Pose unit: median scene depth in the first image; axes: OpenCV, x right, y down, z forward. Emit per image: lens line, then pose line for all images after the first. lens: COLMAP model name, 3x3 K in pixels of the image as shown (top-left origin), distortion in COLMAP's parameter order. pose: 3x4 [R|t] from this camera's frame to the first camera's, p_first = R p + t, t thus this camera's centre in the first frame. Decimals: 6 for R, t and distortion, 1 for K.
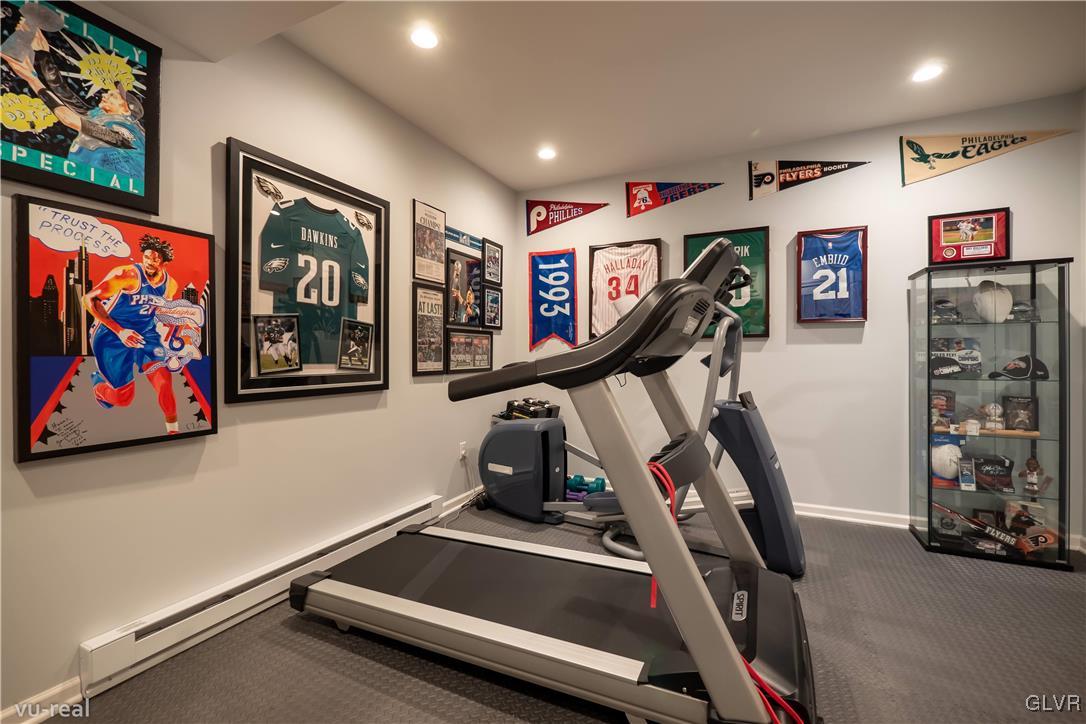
lens RADIAL K [[460.0, 0, 543.0], [0, 460.0, 353.2], [0, 0, 1]] dist [-0.001918, -0.000458]
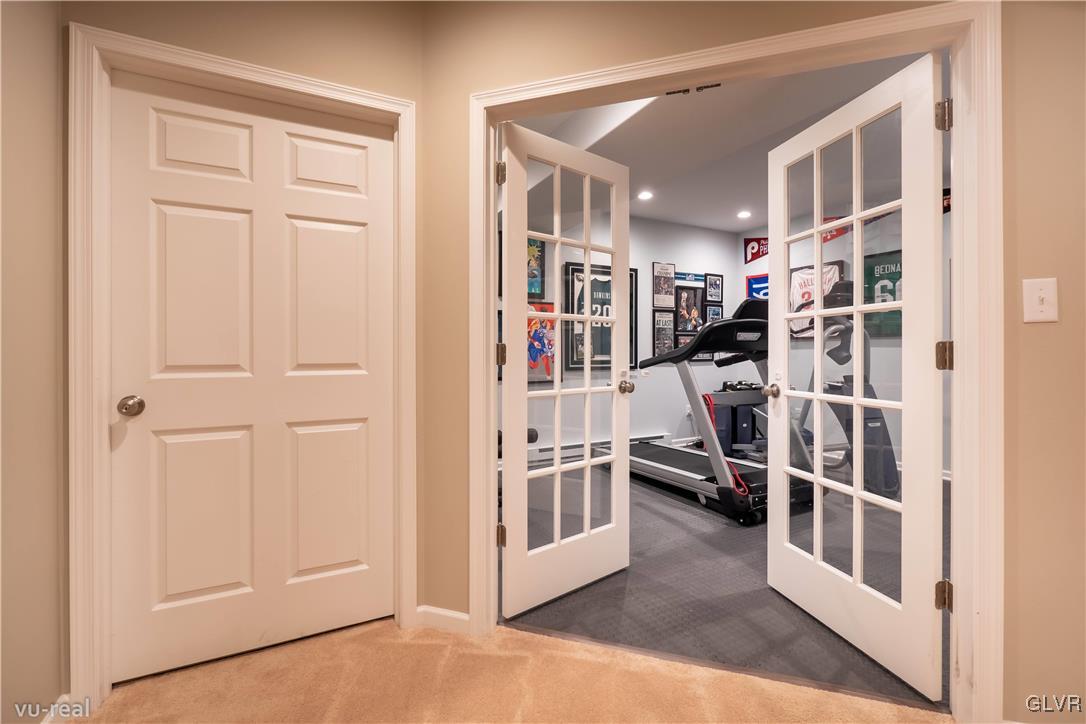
lens RADIAL K [[460.0, 0, 543.0], [0, 460.0, 353.2], [0, 0, 1]] dist [-0.001918, -0.000458]
pose [[0.791335, 0.002277, -0.611379, 0.419396], [0.004593, 0.999943, 0.009668, -0.004320], [0.611366, -0.010458, 0.791279, -0.595180]]
